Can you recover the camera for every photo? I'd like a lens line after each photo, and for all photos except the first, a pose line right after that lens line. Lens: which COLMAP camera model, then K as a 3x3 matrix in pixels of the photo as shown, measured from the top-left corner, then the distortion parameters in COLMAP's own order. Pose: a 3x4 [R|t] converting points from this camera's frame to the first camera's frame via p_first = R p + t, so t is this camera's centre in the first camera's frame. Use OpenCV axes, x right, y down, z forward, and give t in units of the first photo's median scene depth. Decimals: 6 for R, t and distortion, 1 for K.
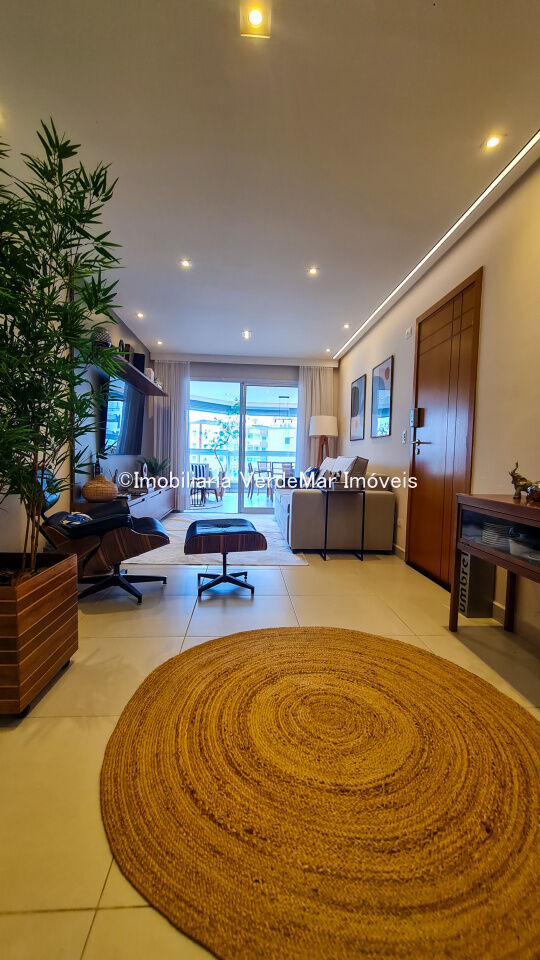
lens RADIAL K [[377.3, 0, 270.0], [0, 377.3, 480.0], [0, 0, 1]] dist [-0.000105, 0.000000]
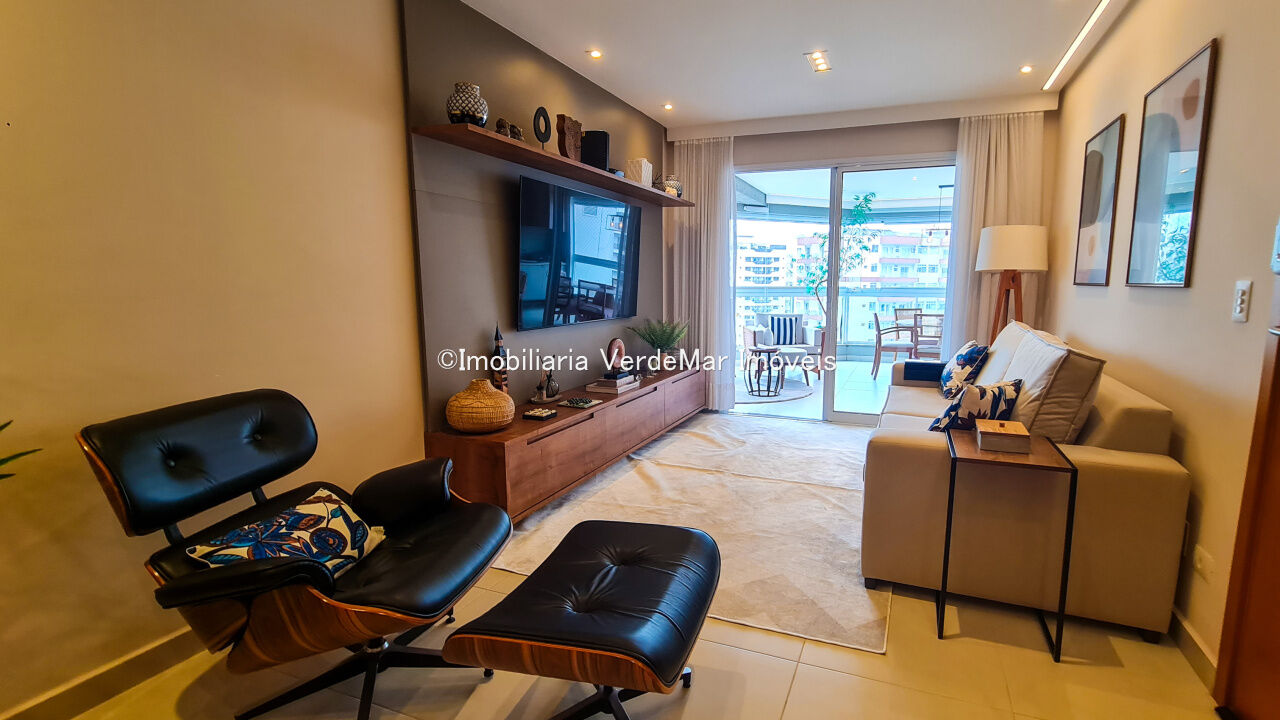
lens RADIAL K [[558.8, 0, 713.2], [0, 558.8, 360.0], [0, 0, 1]] dist [-0.001364, -0.000399]
pose [[0.917938, 0.038403, -0.394861, 0.189002], [-0.009657, 0.997172, 0.074532, -0.127694], [0.396606, -0.064603, 0.915713, 0.547272]]
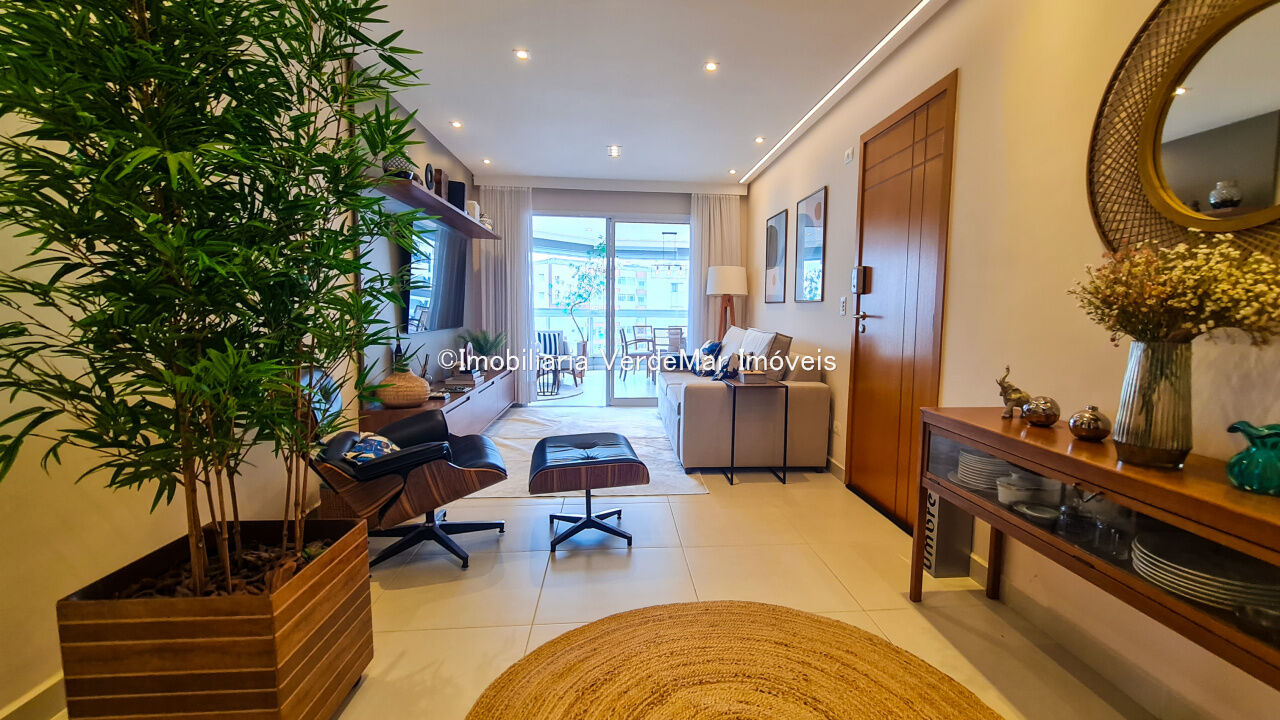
lens RADIAL K [[534.0, 0, 668.8], [0, 534.0, 360.8], [0, 0, 1]] dist [-0.000277, -0.000139]
pose [[0.999340, -0.014217, 0.033439, -0.001914], [0.013053, 0.999310, 0.034773, -0.067840], [-0.033910, -0.034314, 0.998836, 0.026297]]
